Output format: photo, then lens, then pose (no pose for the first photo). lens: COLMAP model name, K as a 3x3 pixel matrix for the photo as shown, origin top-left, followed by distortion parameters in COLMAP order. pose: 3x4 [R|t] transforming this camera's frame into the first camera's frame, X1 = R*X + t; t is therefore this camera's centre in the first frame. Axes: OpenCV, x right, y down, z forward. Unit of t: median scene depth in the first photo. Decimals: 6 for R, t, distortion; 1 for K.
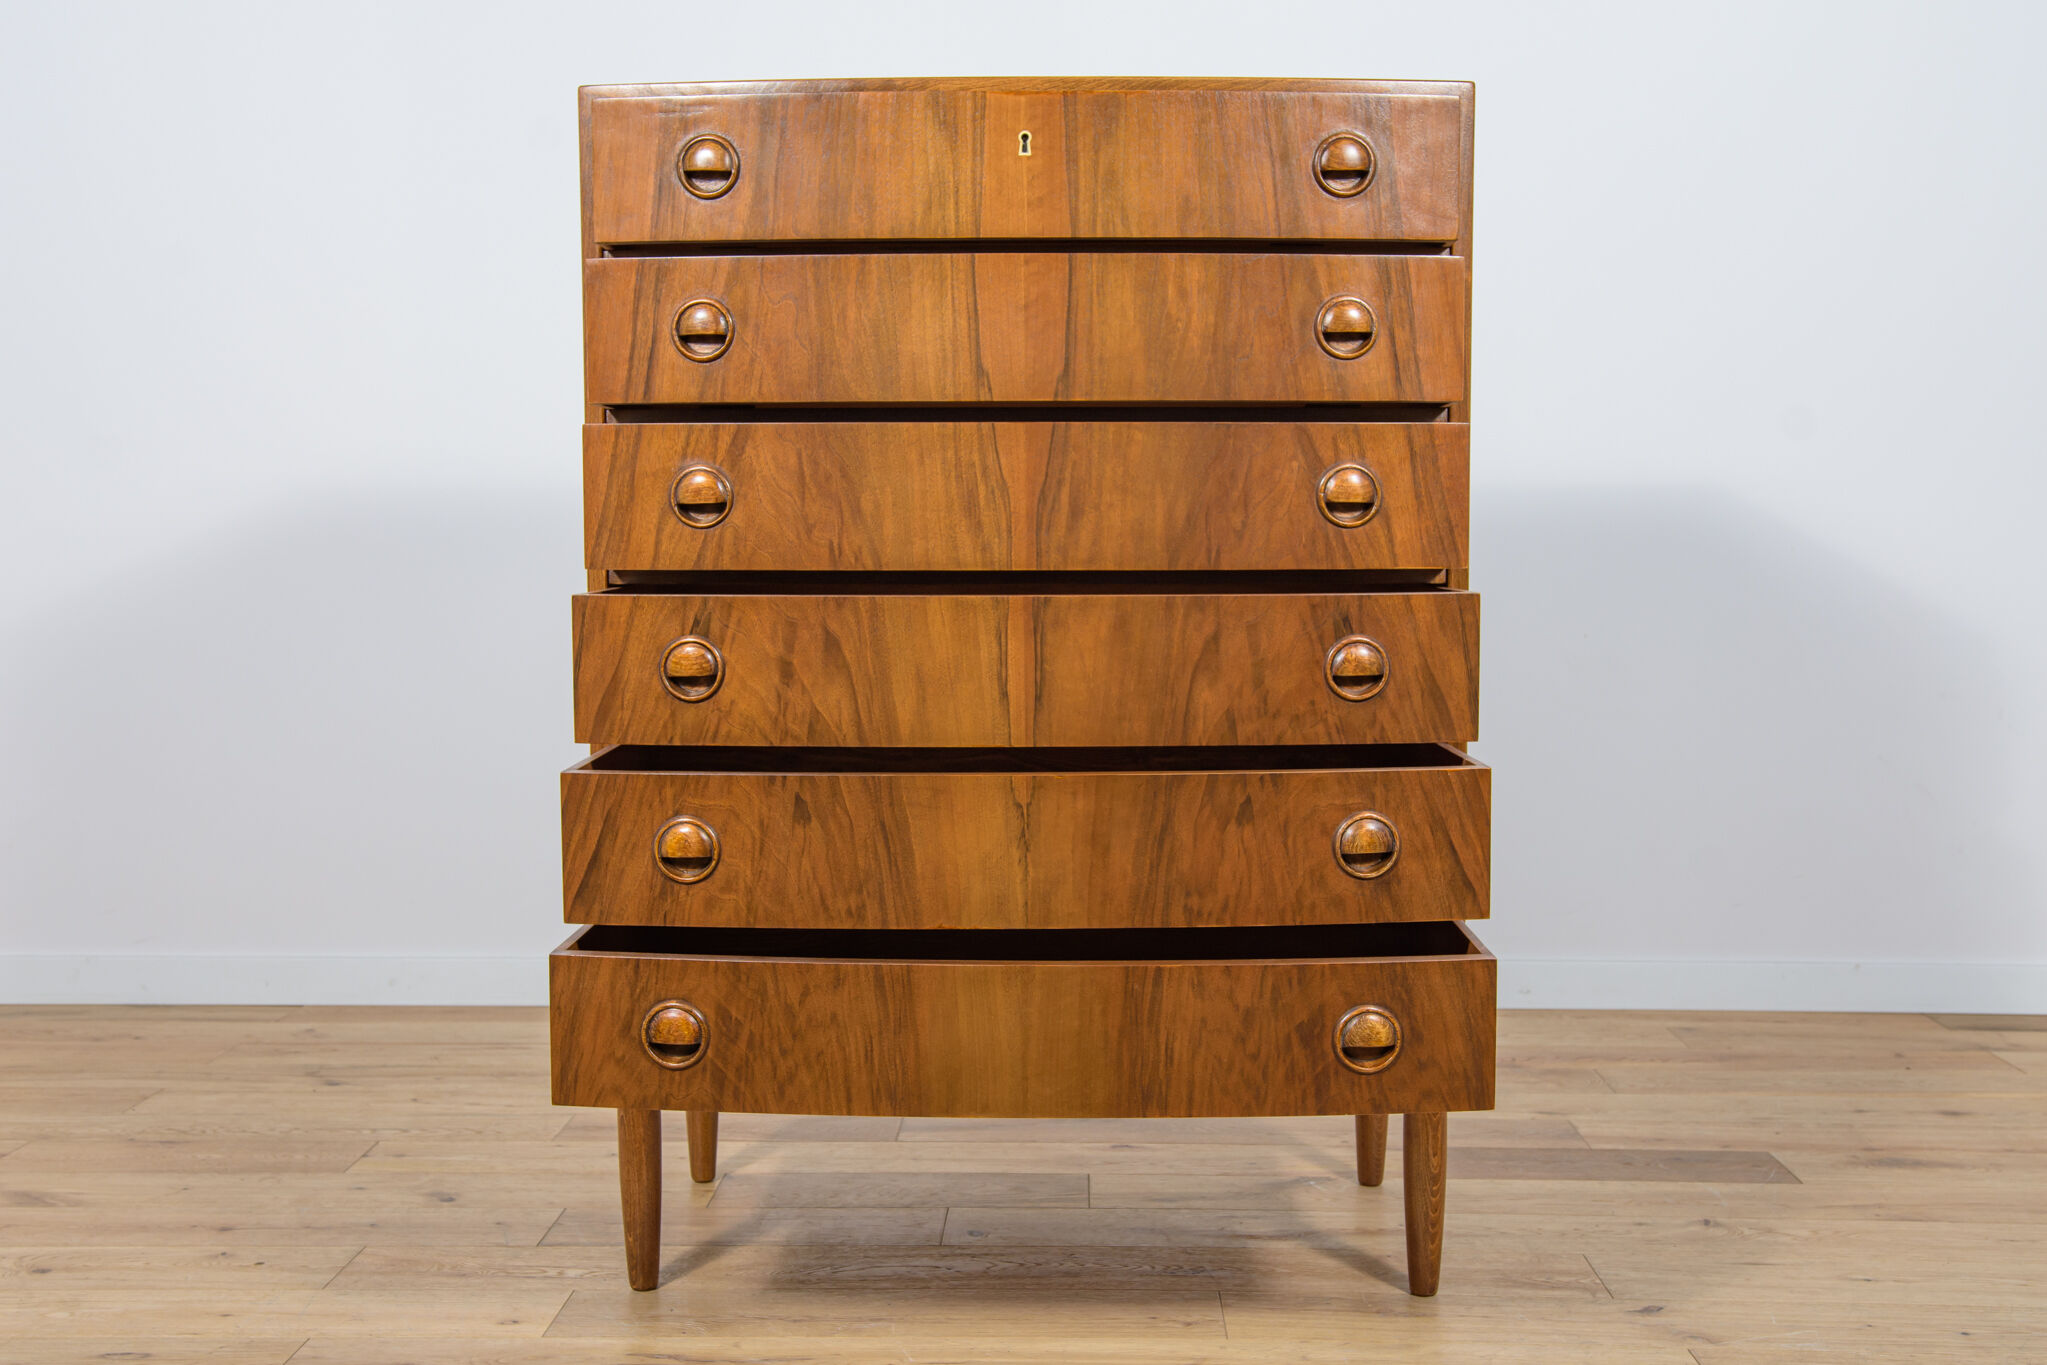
lens RADIAL K [[2307.5, 0, 1023.5], [0, 2307.5, 682.5], [0, 0, 1]] dist [0.002197, 0.148509]
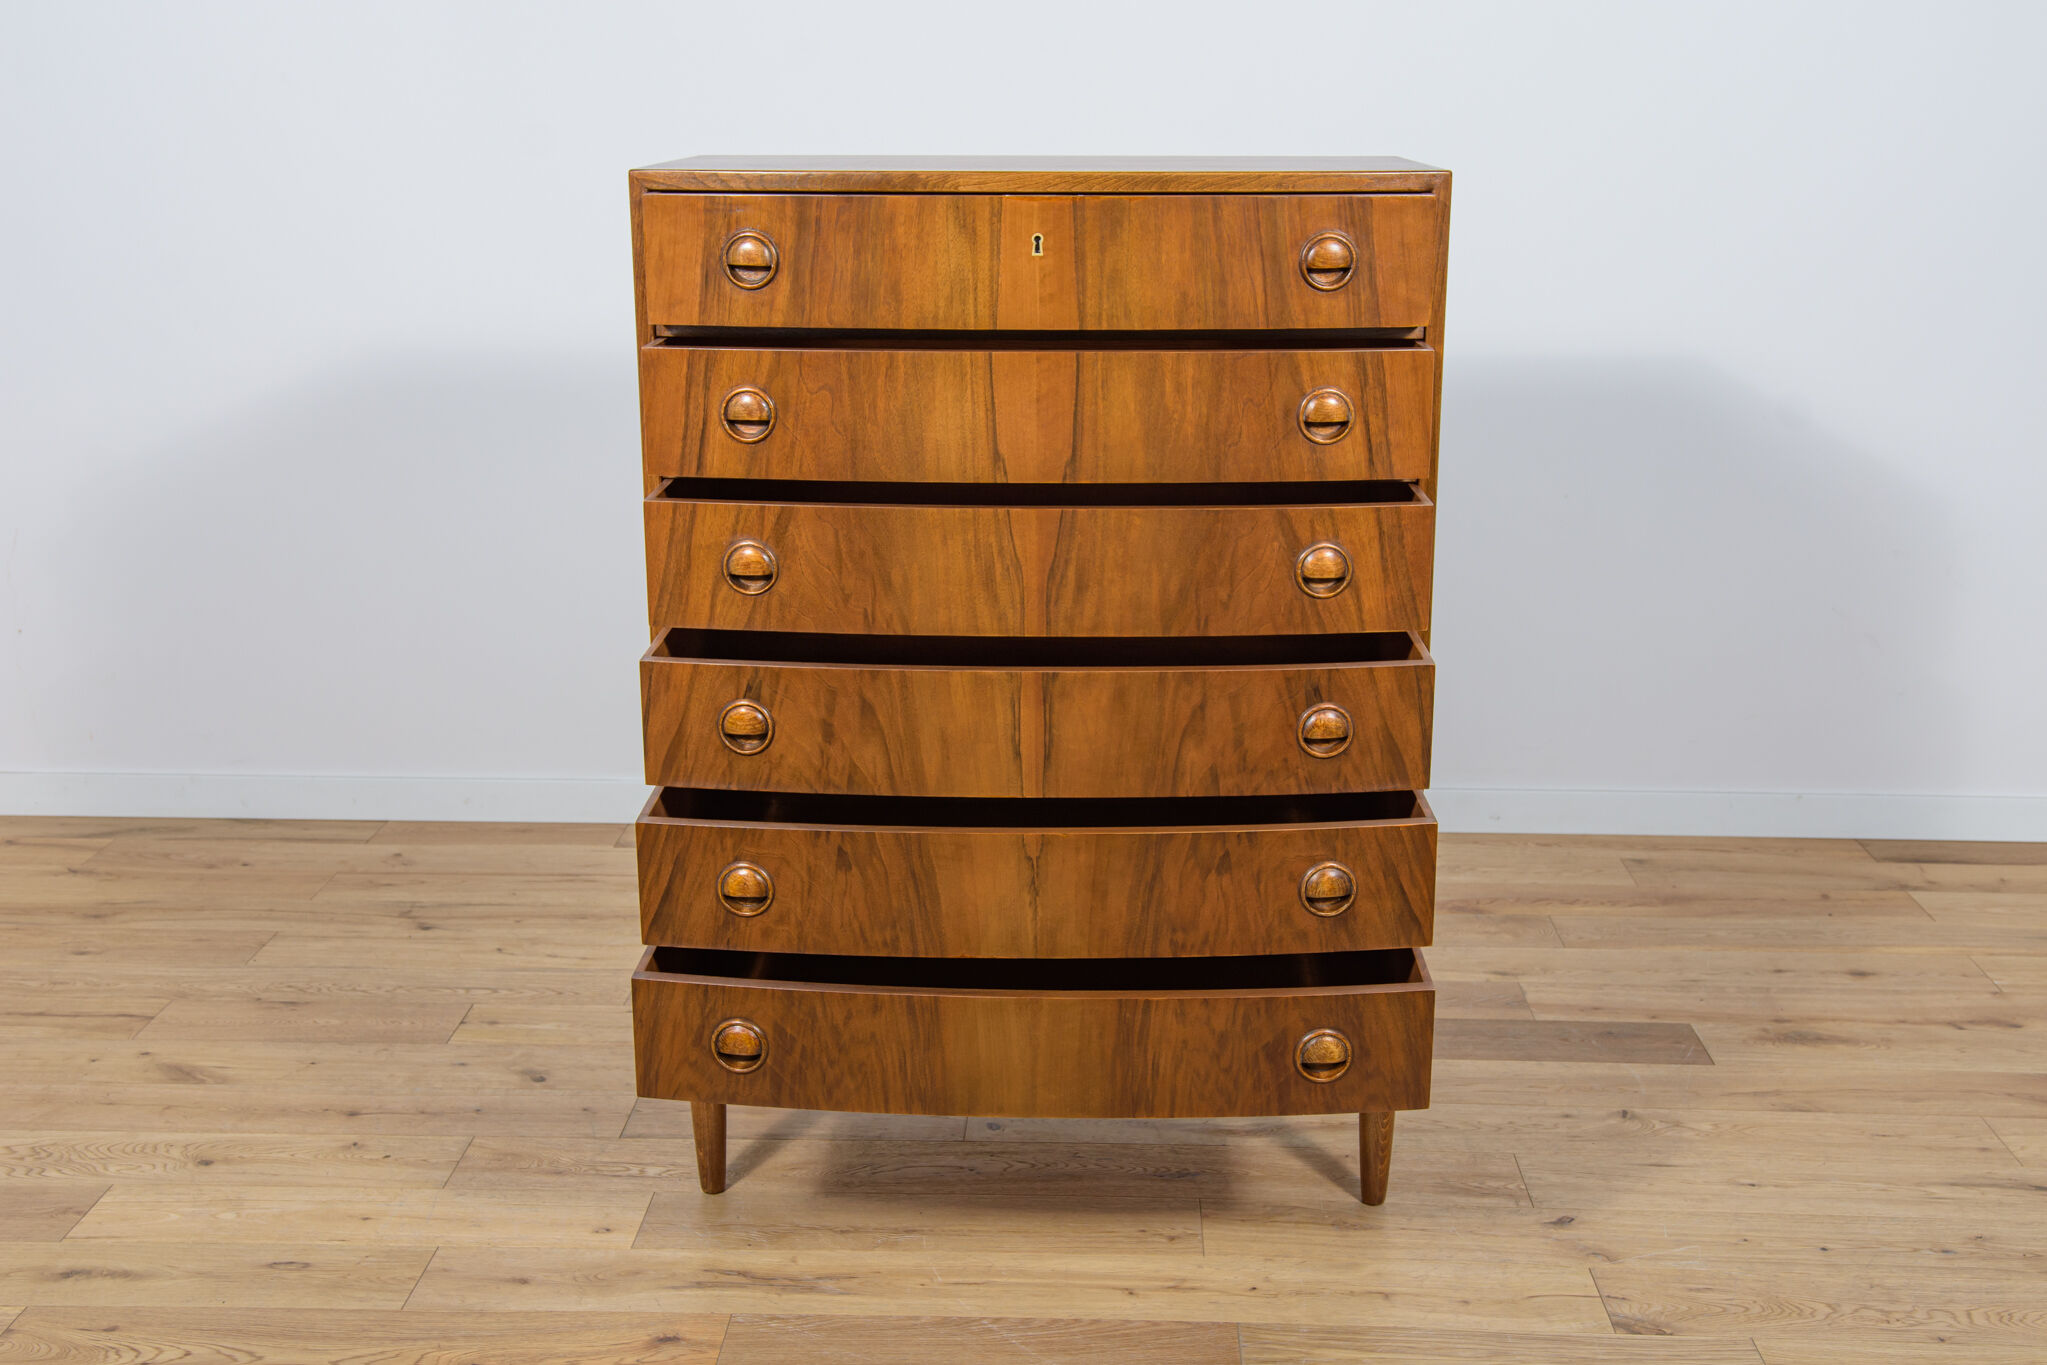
lens RADIAL K [[2307.5, 0, 1023.5], [0, 2307.5, 682.5], [0, 0, 1]] dist [0.002197, 0.148509]
pose [[0.999937, 0.003987, -0.010510, 0.006407], [-0.001901, 0.981498, 0.191465, -0.242227], [0.011079, -0.191433, 0.981443, -0.119481]]
